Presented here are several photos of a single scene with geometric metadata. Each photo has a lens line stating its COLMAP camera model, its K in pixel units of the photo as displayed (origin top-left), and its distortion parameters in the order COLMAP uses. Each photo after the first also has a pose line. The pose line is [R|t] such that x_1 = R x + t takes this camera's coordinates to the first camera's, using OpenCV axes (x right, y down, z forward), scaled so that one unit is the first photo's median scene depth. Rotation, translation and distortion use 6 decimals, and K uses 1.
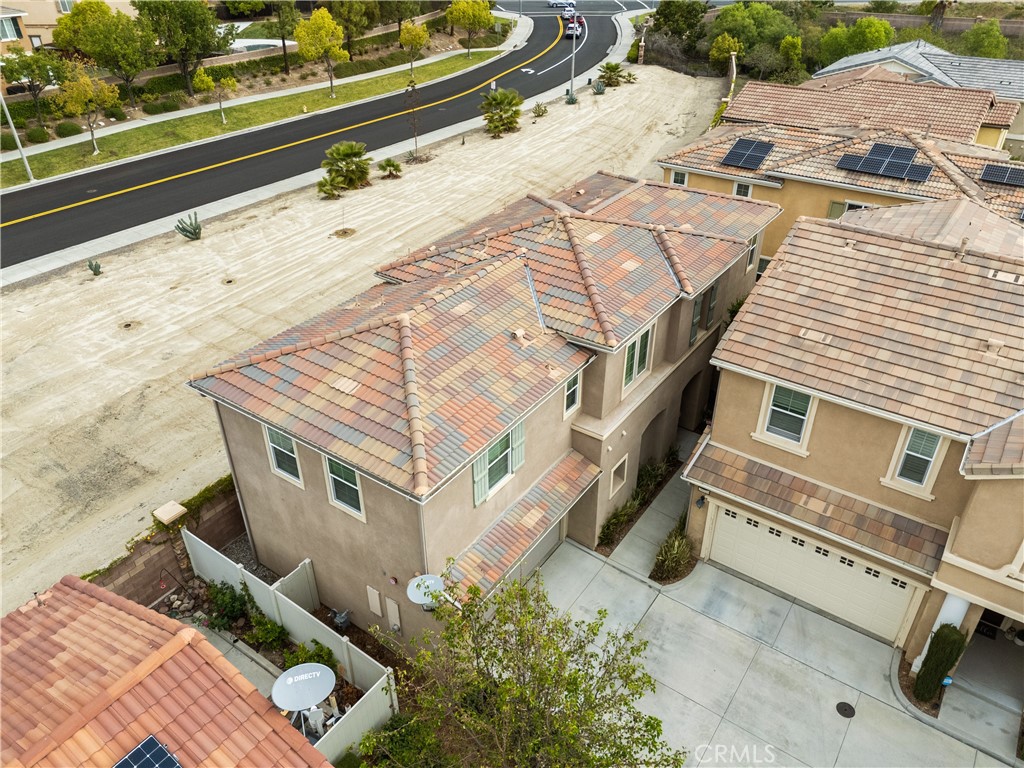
lens RADIAL K [[759.7, 0, 512.0], [0, 759.7, 384.0], [0, 0, 1]] dist [0.024556, 0.003446]
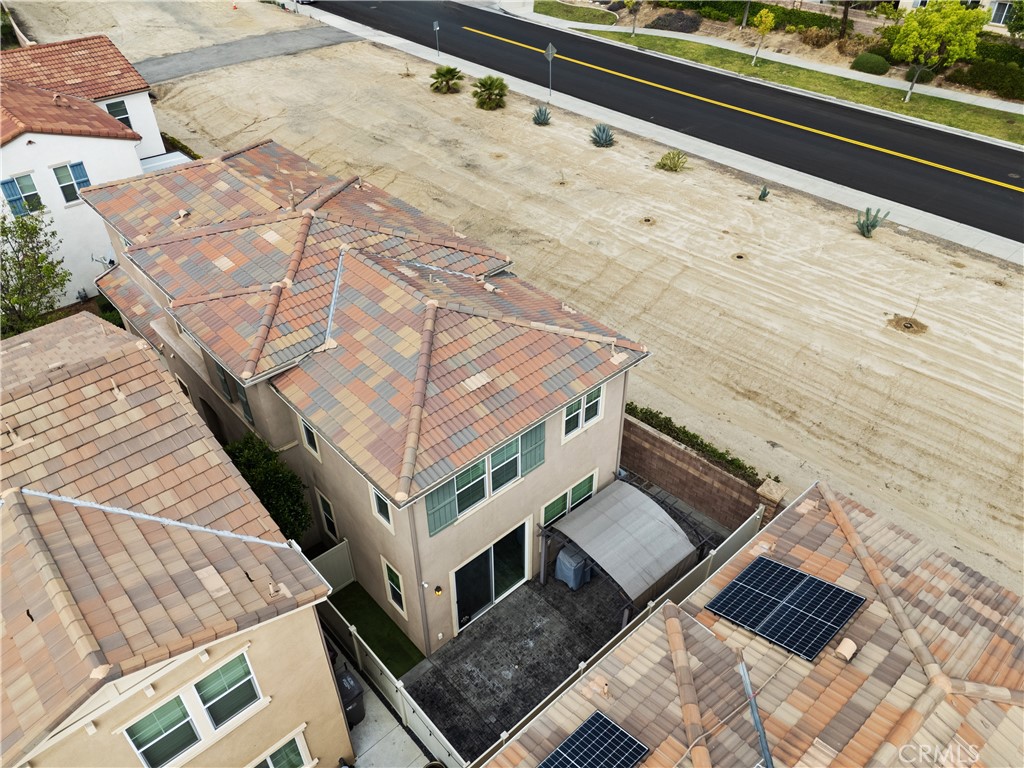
lens RADIAL K [[754.4, 0, 512.0], [0, 754.4, 384.0], [0, 0, 1]] dist [0.094365, -0.109946]
pose [[-0.221354, 0.604611, -0.765146, 0.503037], [-0.519026, 0.591209, 0.617320, -0.472561], [0.825600, 0.533777, 0.182942, 0.672493]]
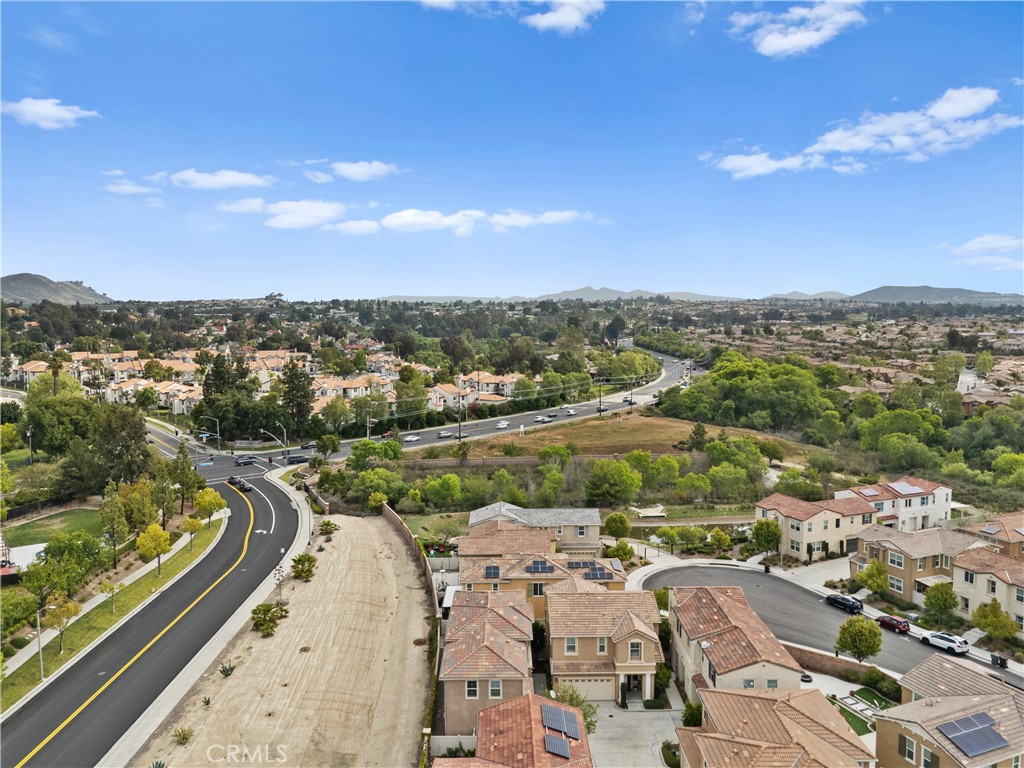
lens RADIAL K [[754.4, 0, 512.0], [0, 754.4, 384.0], [0, 0, 1]] dist [0.094365, -0.109946]
pose [[0.811316, -0.054945, 0.582021, -1.004014], [0.317746, 0.877125, -0.360123, 0.085493], [-0.490718, 0.477108, 0.729084, -1.122912]]
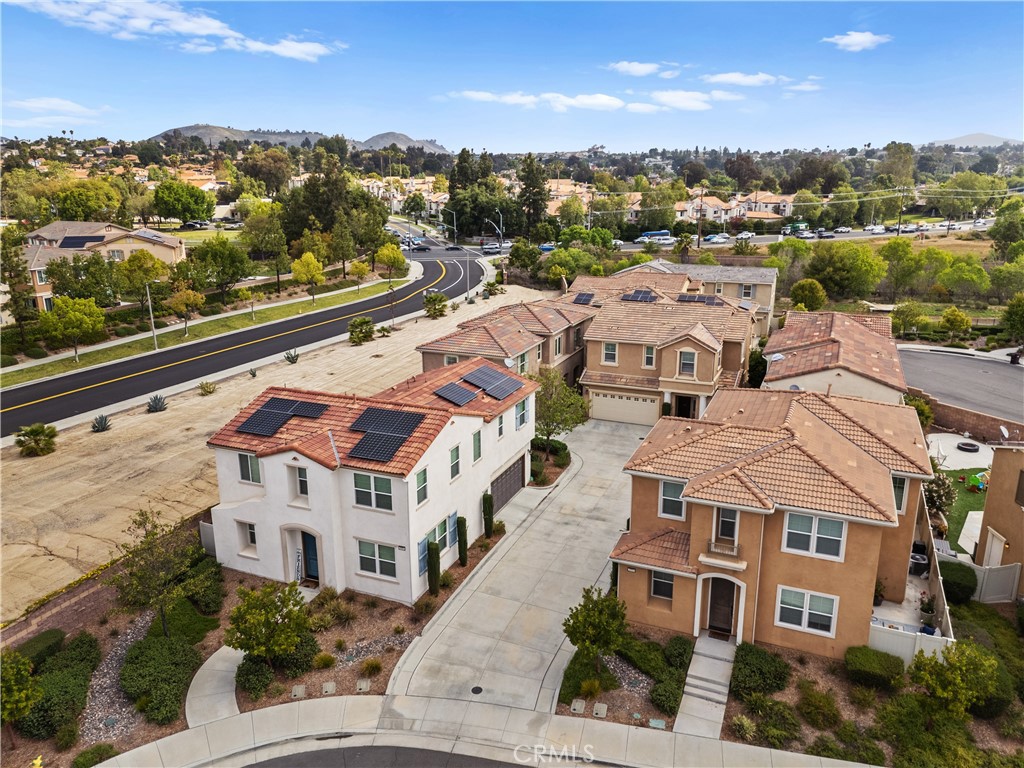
lens RADIAL K [[754.4, 0, 512.0], [0, 754.4, 384.0], [0, 0, 1]] dist [0.094365, -0.109946]
pose [[0.978244, -0.055611, 0.199864, -0.307472], [0.112381, 0.951856, -0.285202, 0.474867], [-0.174381, 0.301458, 0.937398, -0.837909]]
